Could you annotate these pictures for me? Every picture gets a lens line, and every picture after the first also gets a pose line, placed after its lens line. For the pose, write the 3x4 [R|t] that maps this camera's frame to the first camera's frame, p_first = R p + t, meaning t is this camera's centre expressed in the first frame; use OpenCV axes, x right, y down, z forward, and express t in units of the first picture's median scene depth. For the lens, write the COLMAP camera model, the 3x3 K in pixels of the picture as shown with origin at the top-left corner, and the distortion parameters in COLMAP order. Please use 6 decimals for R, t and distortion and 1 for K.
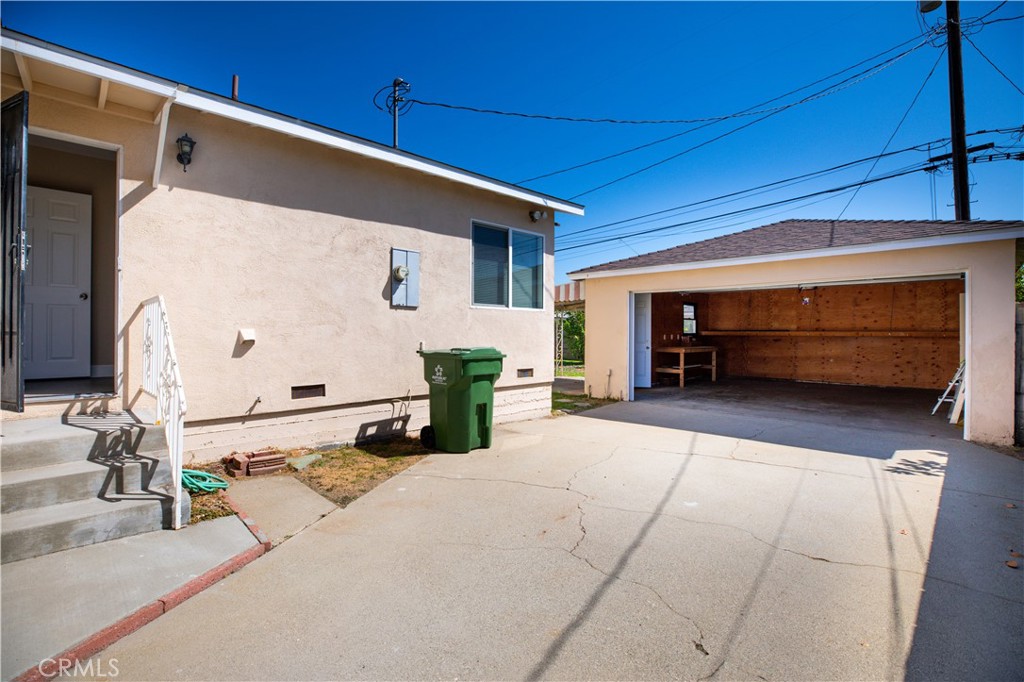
lens RADIAL K [[457.5, 0, 515.3], [0, 457.5, 331.9], [0, 0, 1]] dist [-0.010065, 0.003192]
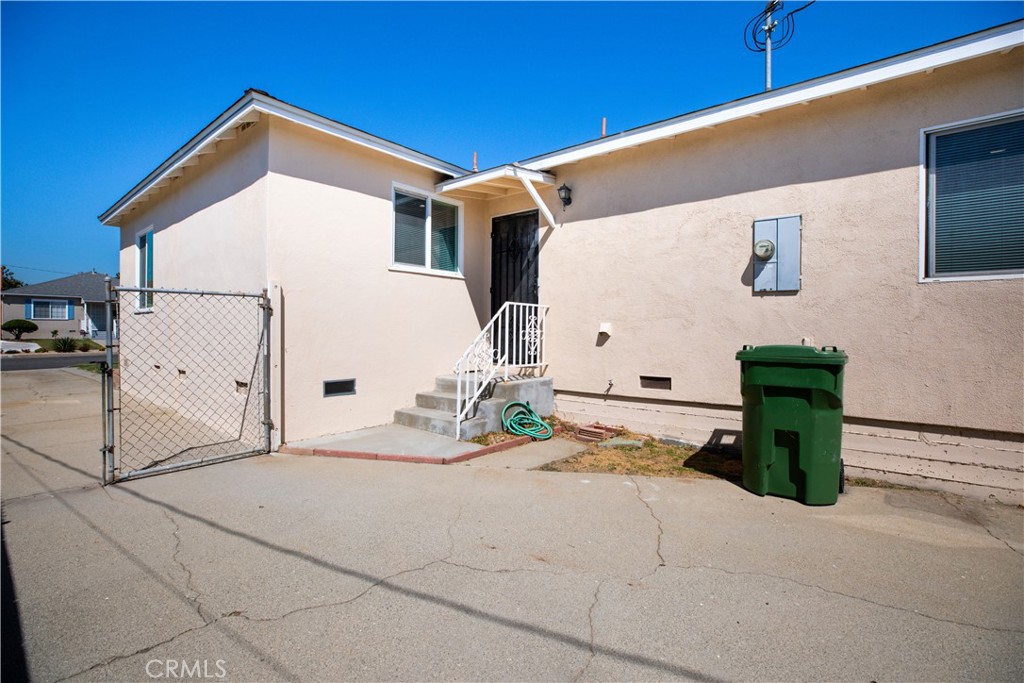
lens RADIAL K [[457.5, 0, 501.4], [0, 457.5, 332.7], [0, 0, 1]] dist [-0.010065, 0.003192]
pose [[0.124294, 0.002926, -0.992241, 0.546993], [-0.002553, 0.999993, 0.002629, 0.015108], [0.992242, 0.002206, 0.124301, 0.533752]]
